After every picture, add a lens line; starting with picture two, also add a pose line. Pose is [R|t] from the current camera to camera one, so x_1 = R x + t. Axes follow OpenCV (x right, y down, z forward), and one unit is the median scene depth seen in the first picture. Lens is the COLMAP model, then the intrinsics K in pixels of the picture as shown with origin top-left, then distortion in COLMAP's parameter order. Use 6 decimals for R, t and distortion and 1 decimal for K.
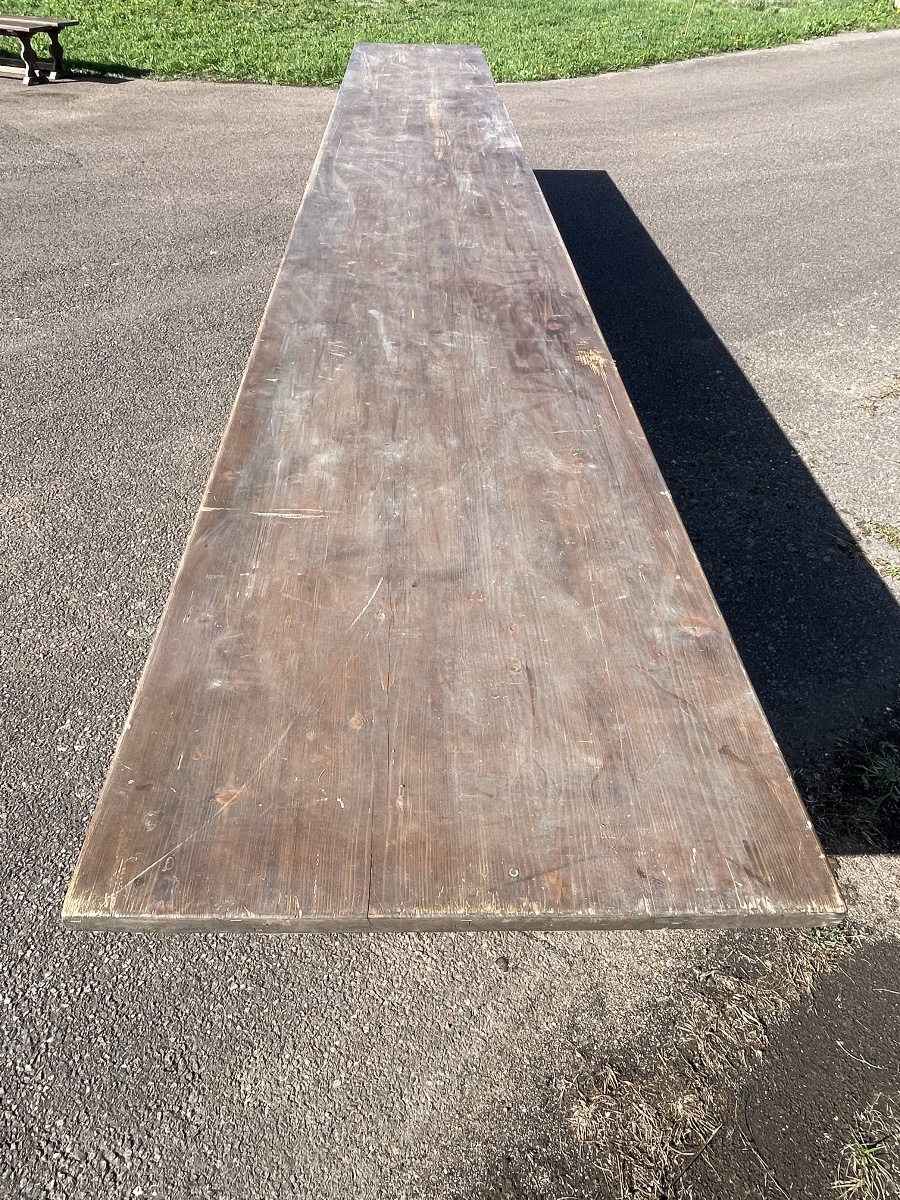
lens RADIAL K [[810.2, 0, 450.0], [0, 810.2, 600.0], [0, 0, 1]] dist [-0.021791, -0.000449]
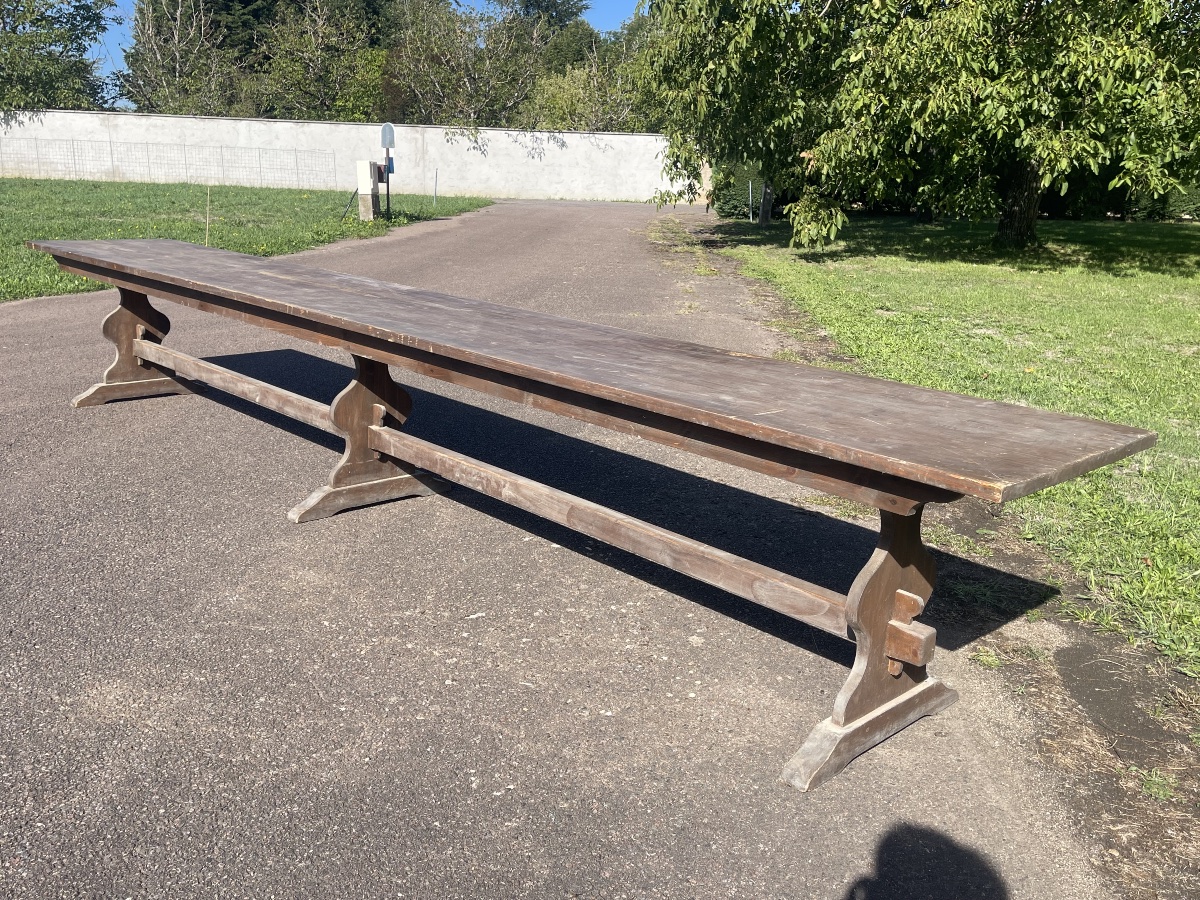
lens RADIAL K [[1054.6, 0, 600.0], [0, 1054.6, 450.0], [0, 0, 1]] dist [0.001651, -0.002956]
pose [[0.753899, -0.176504, 0.632837, -0.733238], [0.429992, 0.860836, -0.272155, 0.153671], [-0.496732, 0.477292, 0.724879, -0.106624]]
